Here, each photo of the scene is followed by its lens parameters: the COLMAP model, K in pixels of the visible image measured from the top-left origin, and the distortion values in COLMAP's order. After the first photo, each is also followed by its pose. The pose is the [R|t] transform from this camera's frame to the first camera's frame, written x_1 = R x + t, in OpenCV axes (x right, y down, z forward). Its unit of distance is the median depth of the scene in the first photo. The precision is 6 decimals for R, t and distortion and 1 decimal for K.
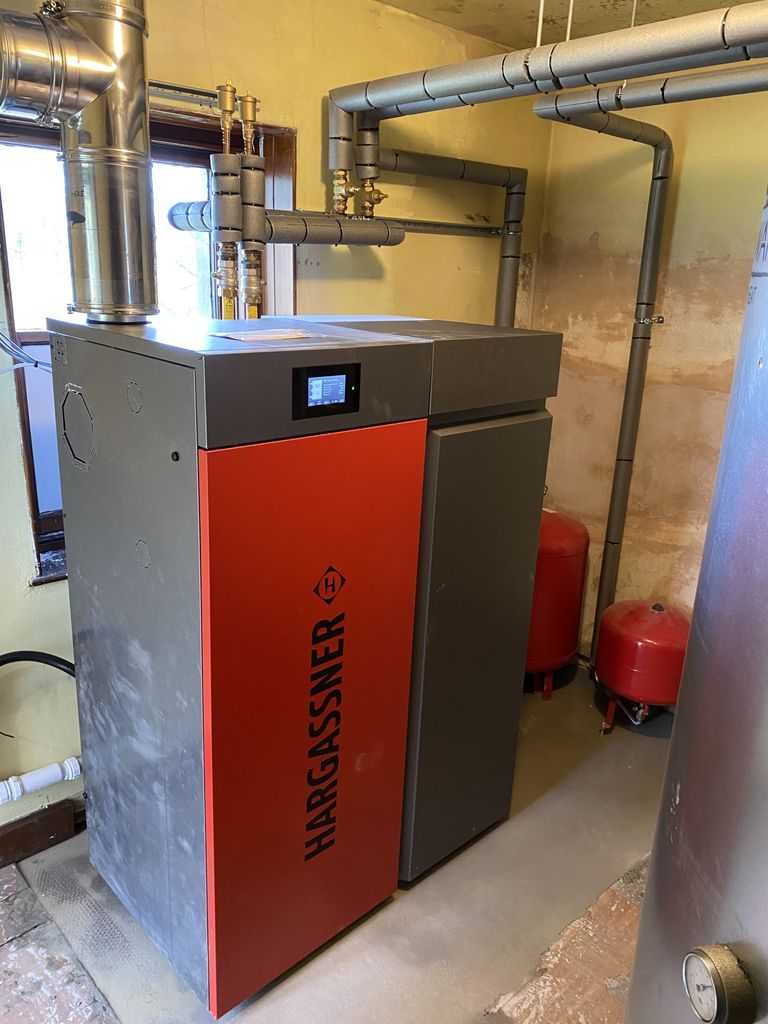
lens RADIAL K [[783.6, 0, 383.8], [0, 783.6, 518.4], [0, 0, 1]] dist [0.000867, -0.007501]
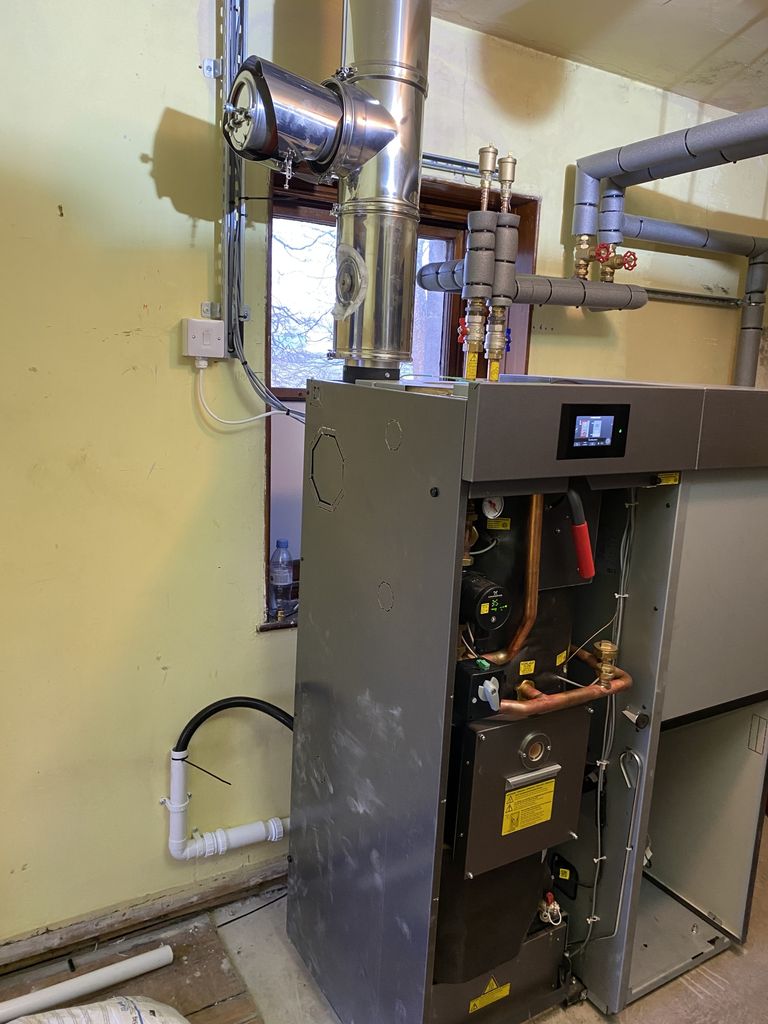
lens RADIAL K [[783.6, 0, 383.8], [0, 783.6, 518.4], [0, 0, 1]] dist [0.000867, -0.007501]
pose [[0.977819, 0.041890, -0.205221, -0.095644], [-0.069223, 0.989371, -0.127879, 0.061162], [0.197683, 0.139249, 0.970325, 0.042578]]
